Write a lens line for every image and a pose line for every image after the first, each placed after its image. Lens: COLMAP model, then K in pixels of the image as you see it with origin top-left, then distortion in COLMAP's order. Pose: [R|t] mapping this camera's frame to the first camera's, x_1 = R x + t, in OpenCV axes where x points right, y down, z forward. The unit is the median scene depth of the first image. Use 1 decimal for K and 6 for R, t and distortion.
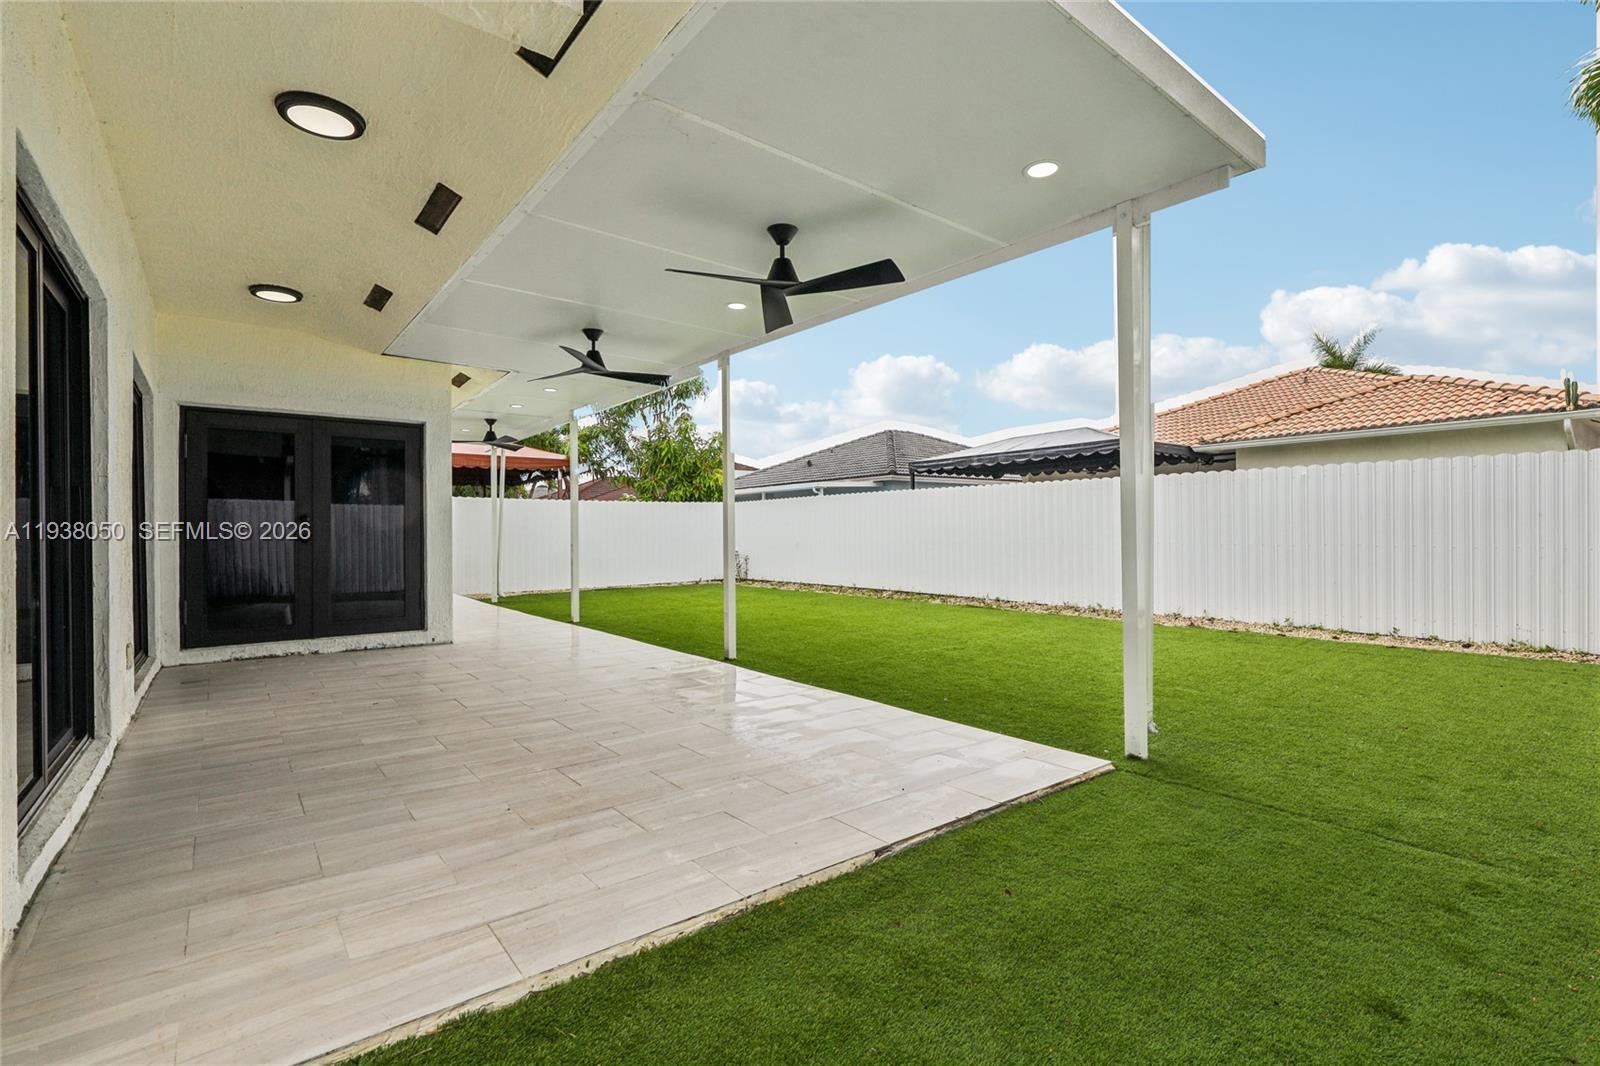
lens RADIAL K [[666.2, 0, 806.4], [0, 666.2, 528.7], [0, 0, 1]] dist [0.008744, 0.000145]
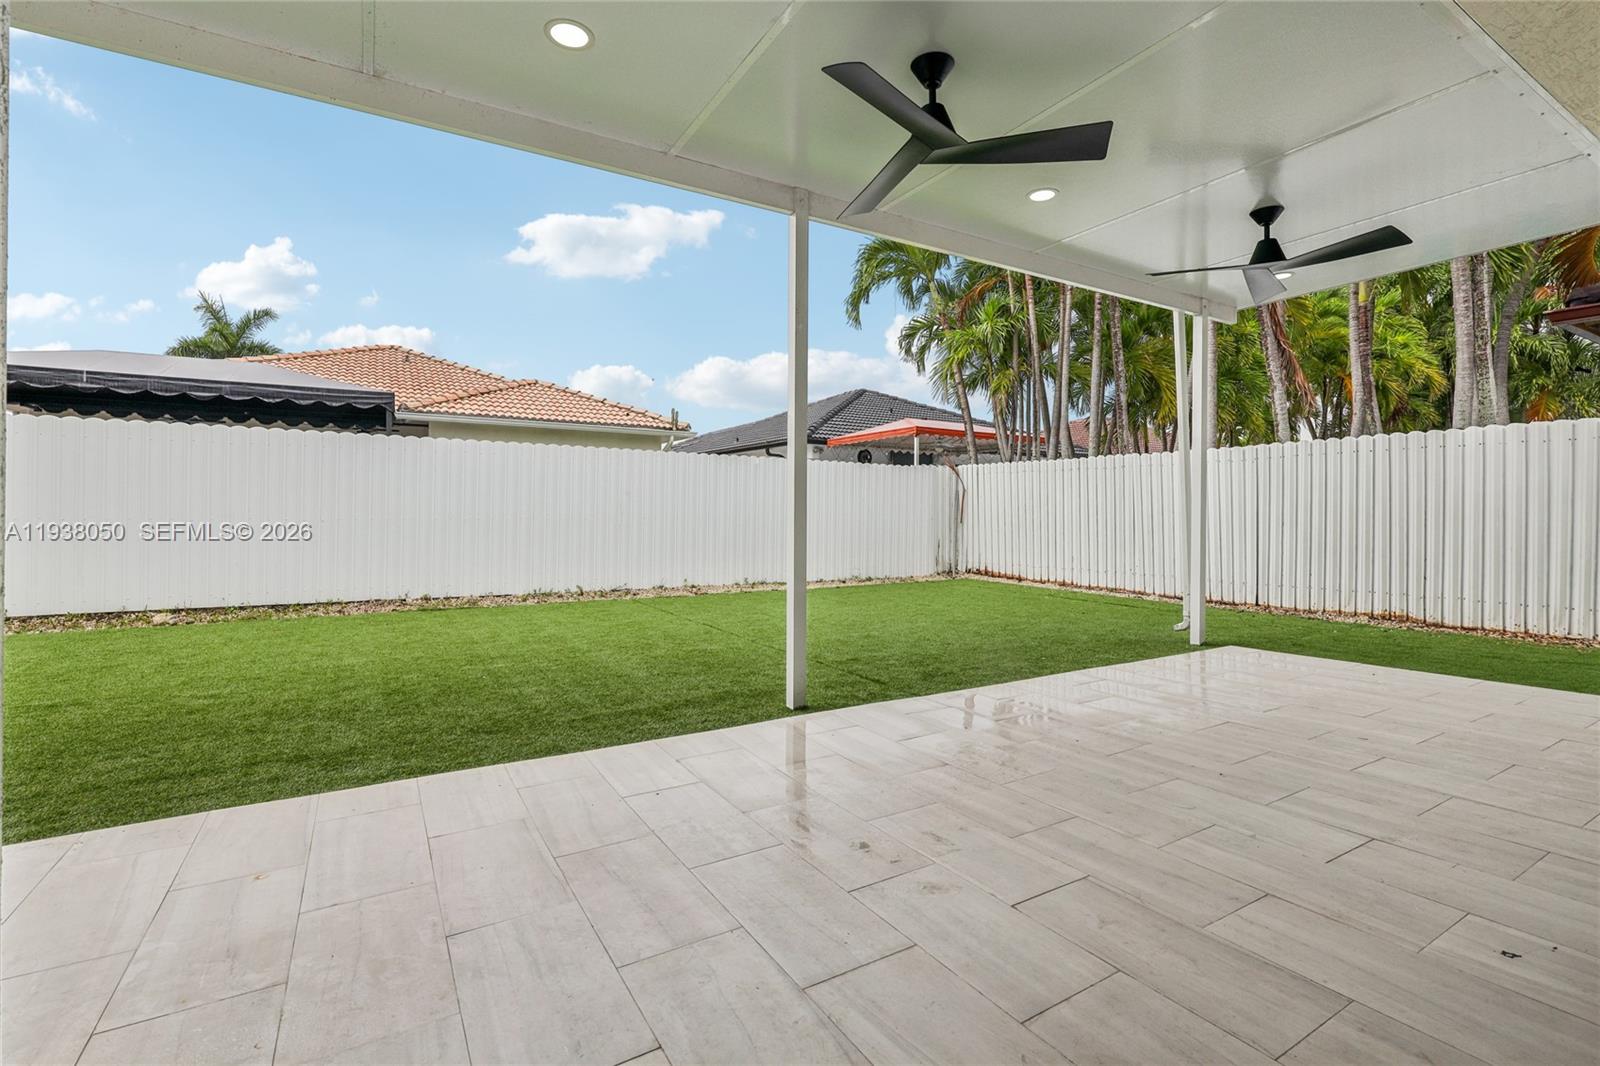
lens RADIAL K [[666.2, 0, 806.4], [0, 666.2, 528.7], [0, 0, 1]] dist [0.008744, 0.000145]
pose [[0.177674, -0.024844, 0.983776, -0.646334], [-0.011564, 0.999560, 0.027331, 0.012628], [-0.984021, -0.016233, 0.177308, 0.803933]]
